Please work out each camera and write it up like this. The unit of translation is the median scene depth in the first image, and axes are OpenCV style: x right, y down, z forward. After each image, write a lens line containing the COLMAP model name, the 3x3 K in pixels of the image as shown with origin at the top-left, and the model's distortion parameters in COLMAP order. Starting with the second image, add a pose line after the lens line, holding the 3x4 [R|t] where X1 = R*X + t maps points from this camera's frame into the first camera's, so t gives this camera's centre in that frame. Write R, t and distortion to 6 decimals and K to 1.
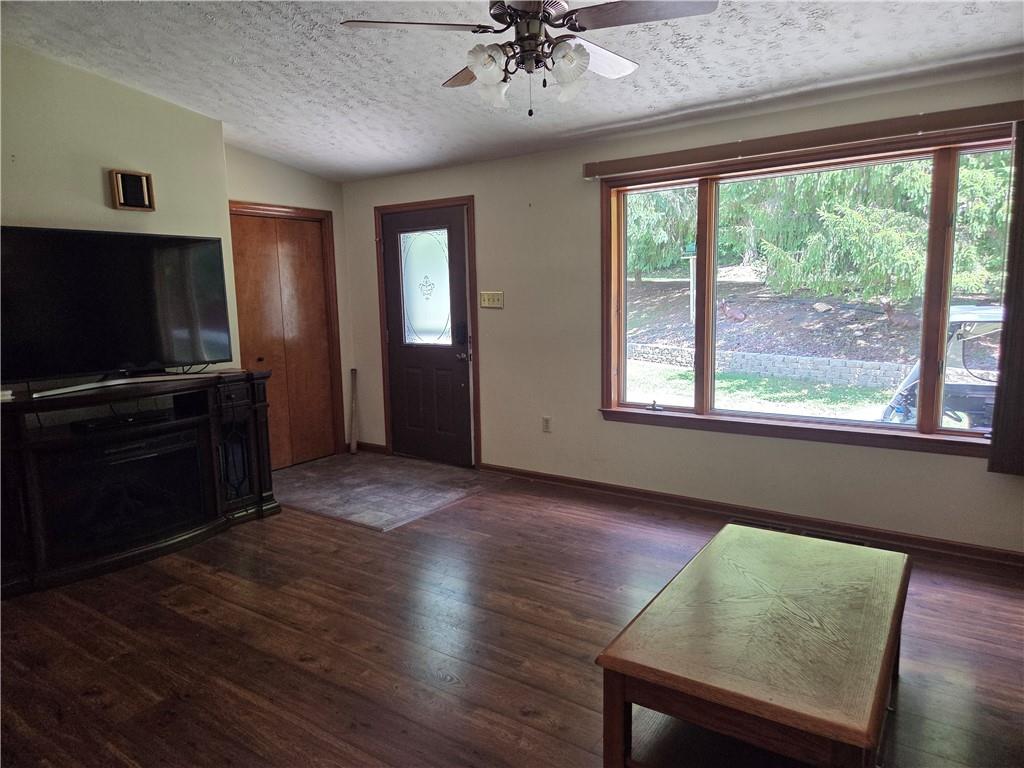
lens RADIAL K [[687.0, 0, 511.4], [0, 687.0, 388.6], [0, 0, 1]] dist [0.101039, -0.088460]
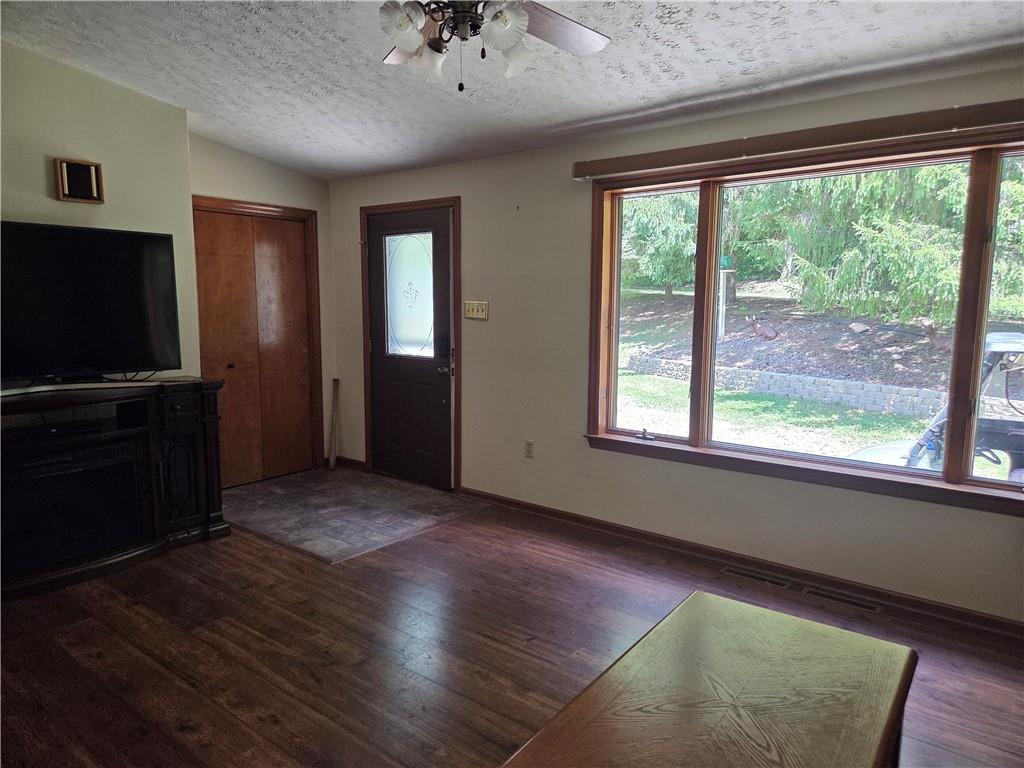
lens RADIAL K [[686.4, 0, 509.1], [0, 686.4, 393.3], [0, 0, 1]] dist [0.094043, -0.076946]
pose [[0.998019, 0.036229, -0.051428, 0.077482], [-0.036532, 0.999320, -0.004960, -0.017877], [0.051213, 0.006829, 0.998664, 0.100671]]
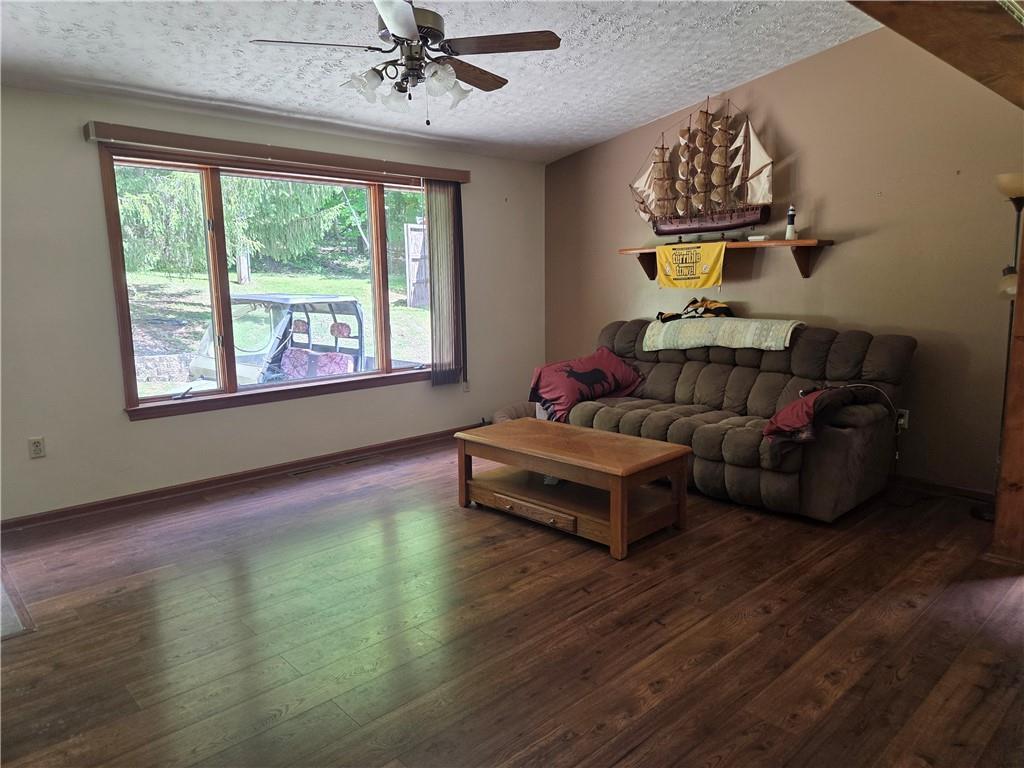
lens RADIAL K [[687.0, 0, 511.4], [0, 687.0, 388.6], [0, 0, 1]] dist [0.101039, -0.088460]
pose [[0.192375, -0.140442, 0.971220, -0.667429], [0.142702, 0.983189, 0.113907, -0.029542], [-0.970890, 0.116682, 0.209183, 0.362140]]
